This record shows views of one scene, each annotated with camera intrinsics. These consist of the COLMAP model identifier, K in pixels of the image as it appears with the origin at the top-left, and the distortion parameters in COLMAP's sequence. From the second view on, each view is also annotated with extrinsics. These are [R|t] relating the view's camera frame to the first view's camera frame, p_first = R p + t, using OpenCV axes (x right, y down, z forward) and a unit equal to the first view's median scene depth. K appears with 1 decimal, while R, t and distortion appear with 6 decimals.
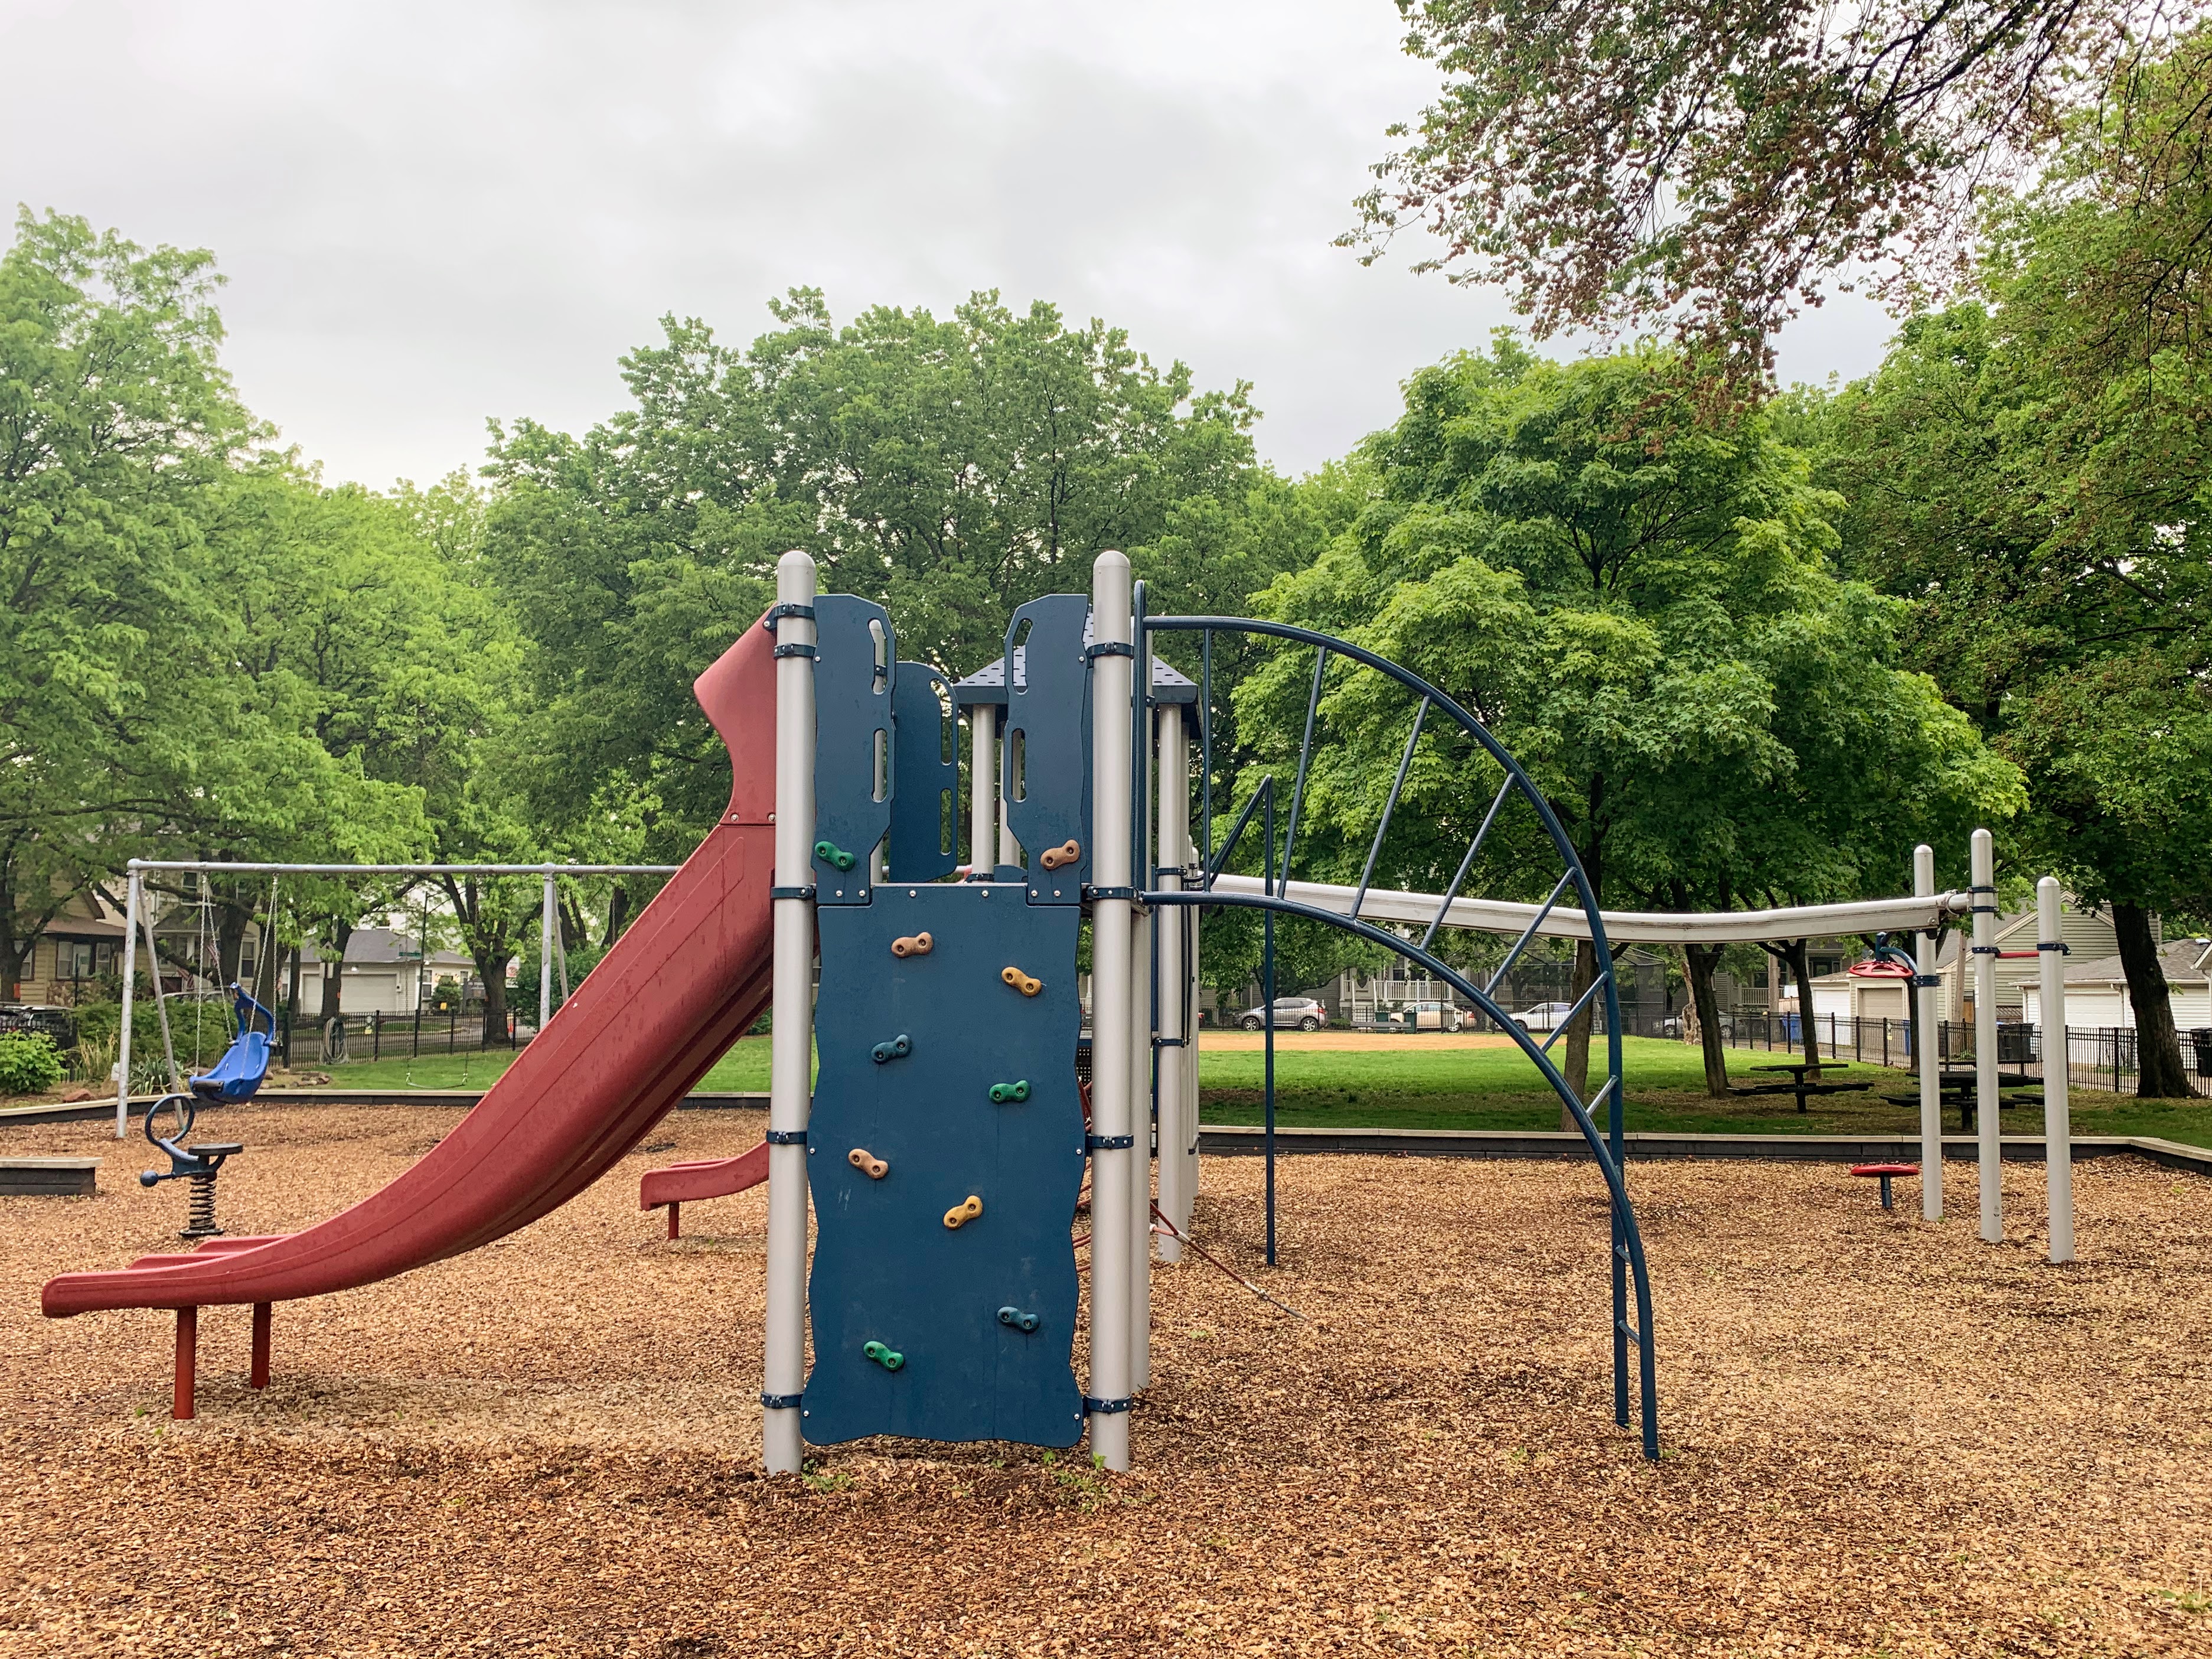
lens RADIAL K [[1819.5, 0, 1103.6], [0, 1819.5, 876.2], [0, 0, 1]] dist [0.006140, -0.000715]
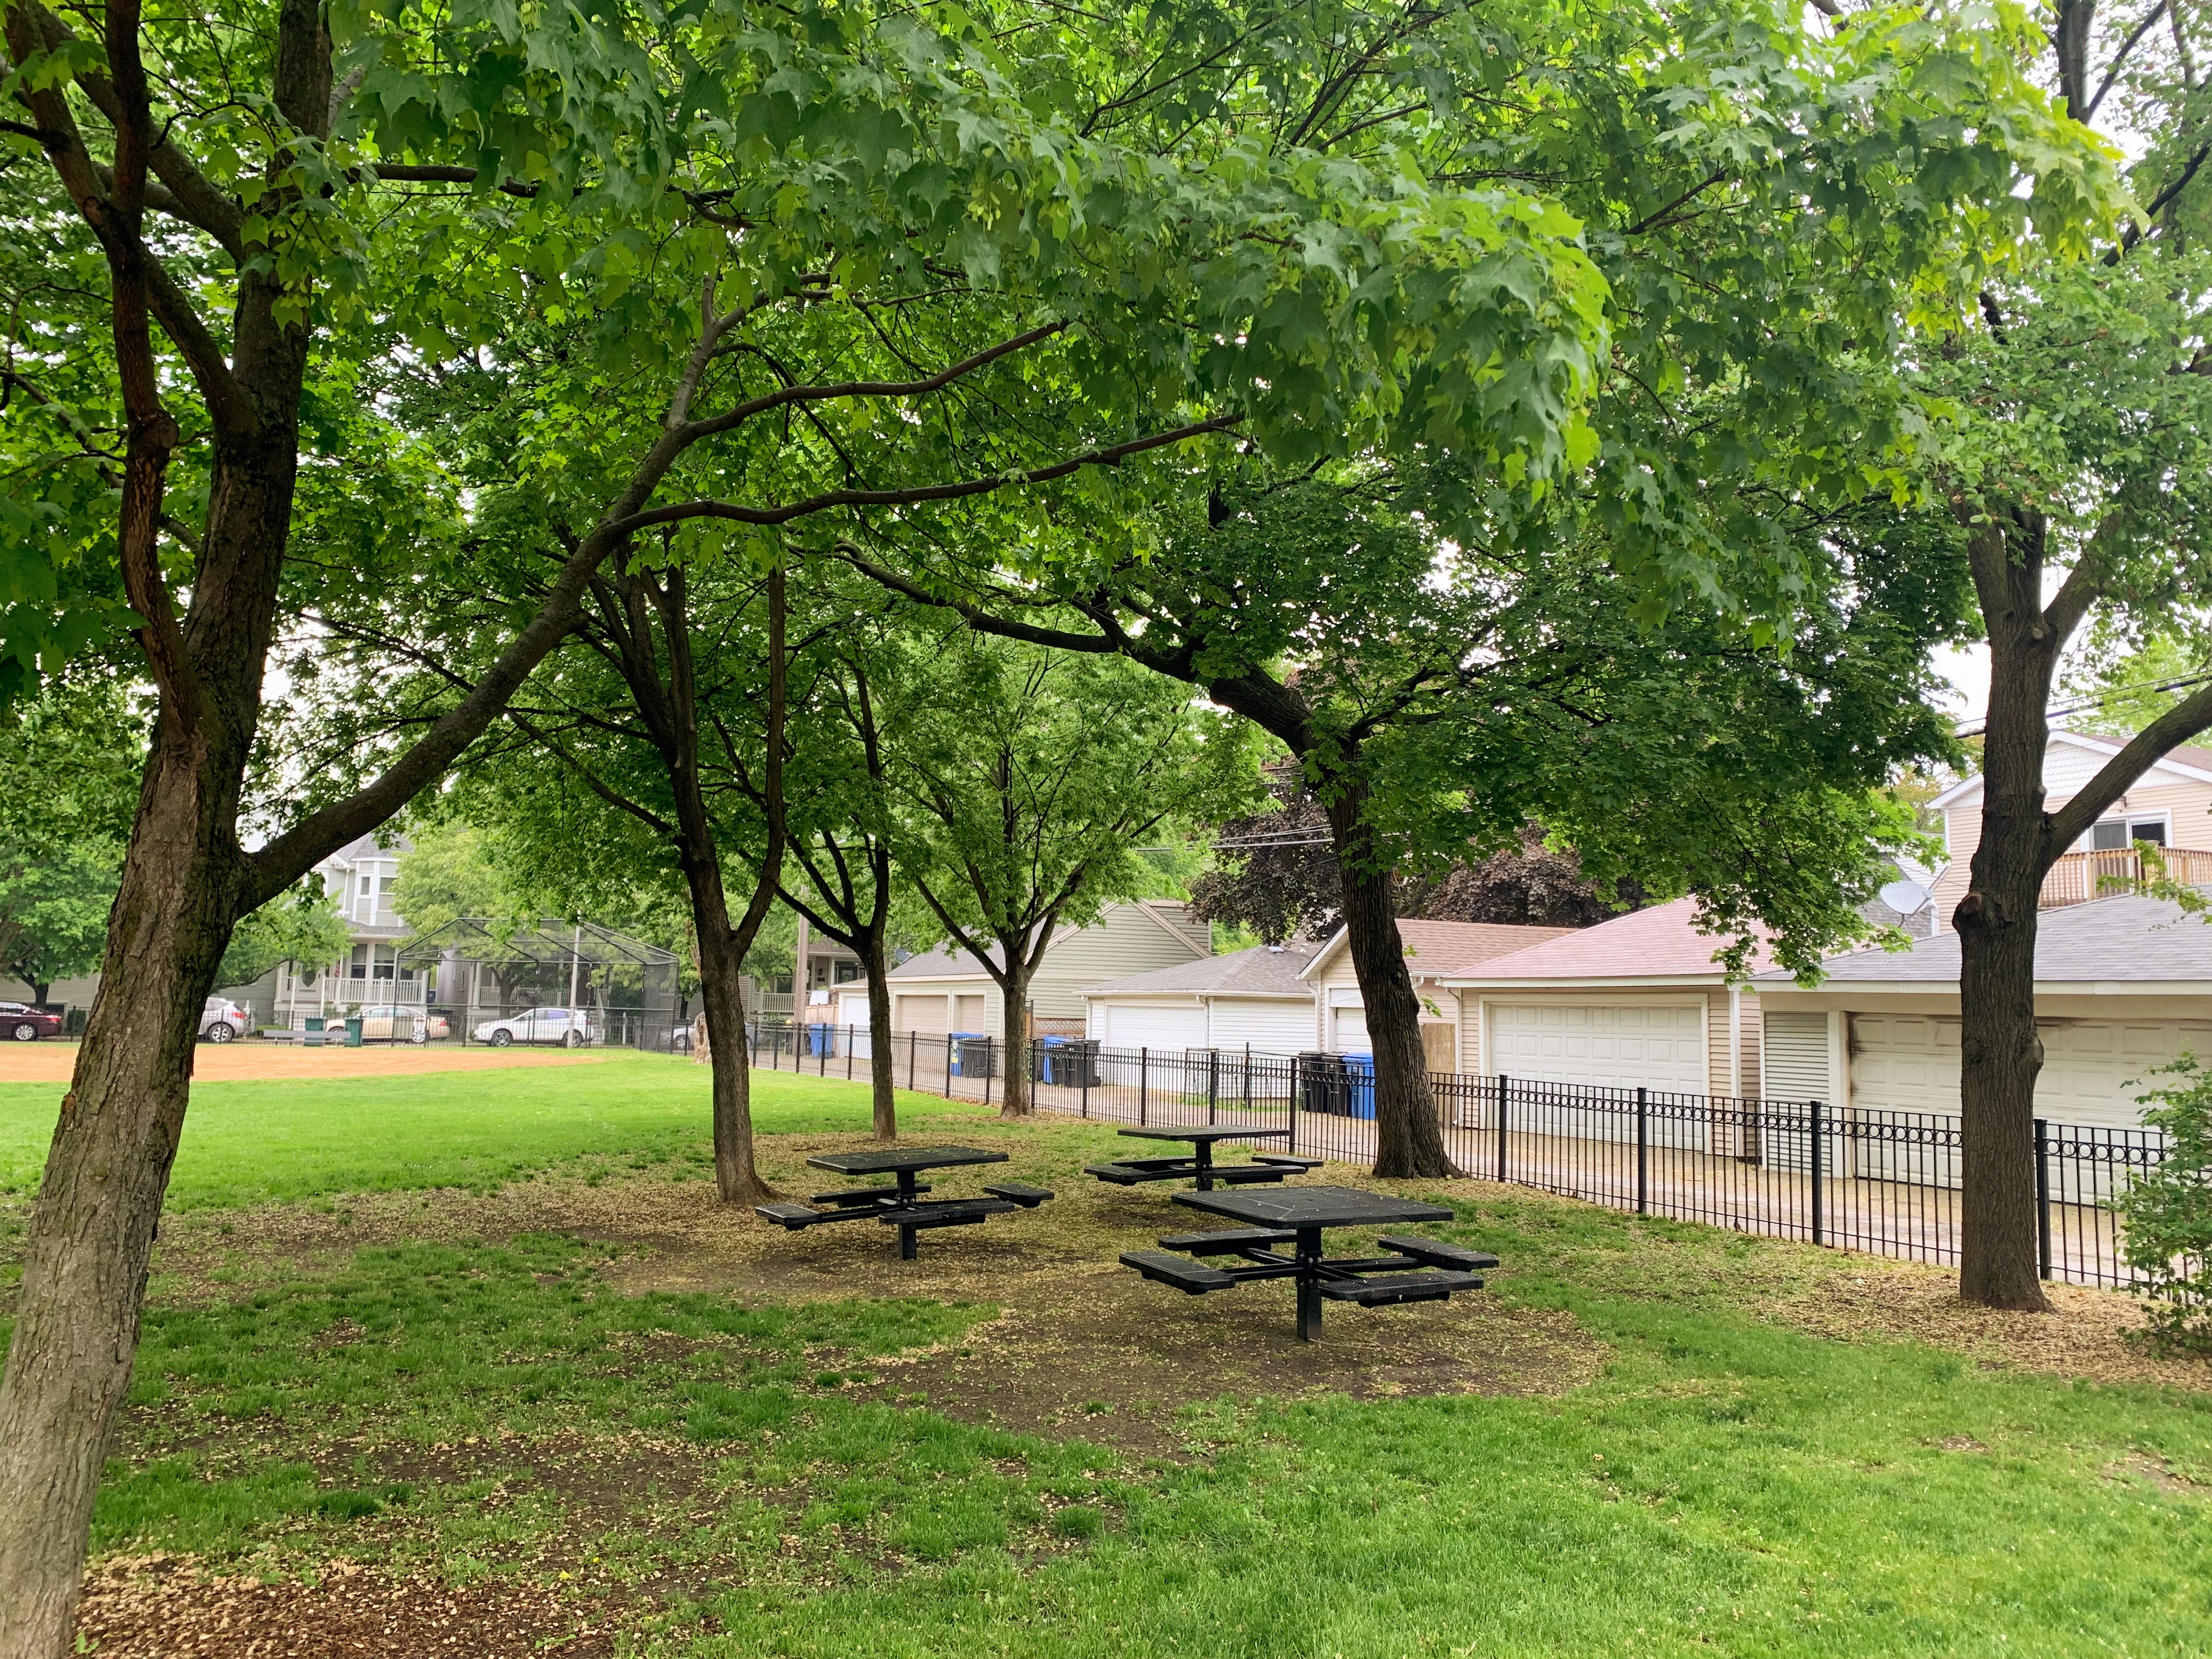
lens RADIAL K [[1681.6, 0, 1166.2], [0, 1681.6, 831.4], [0, 0, 1]] dist [0.047129, -0.093140]
pose [[0.841527, 0.067718, 0.535954, 0.066001], [-0.049390, 0.997601, -0.048499, 0.012113], [-0.537952, 0.014342, 0.842853, 0.189967]]
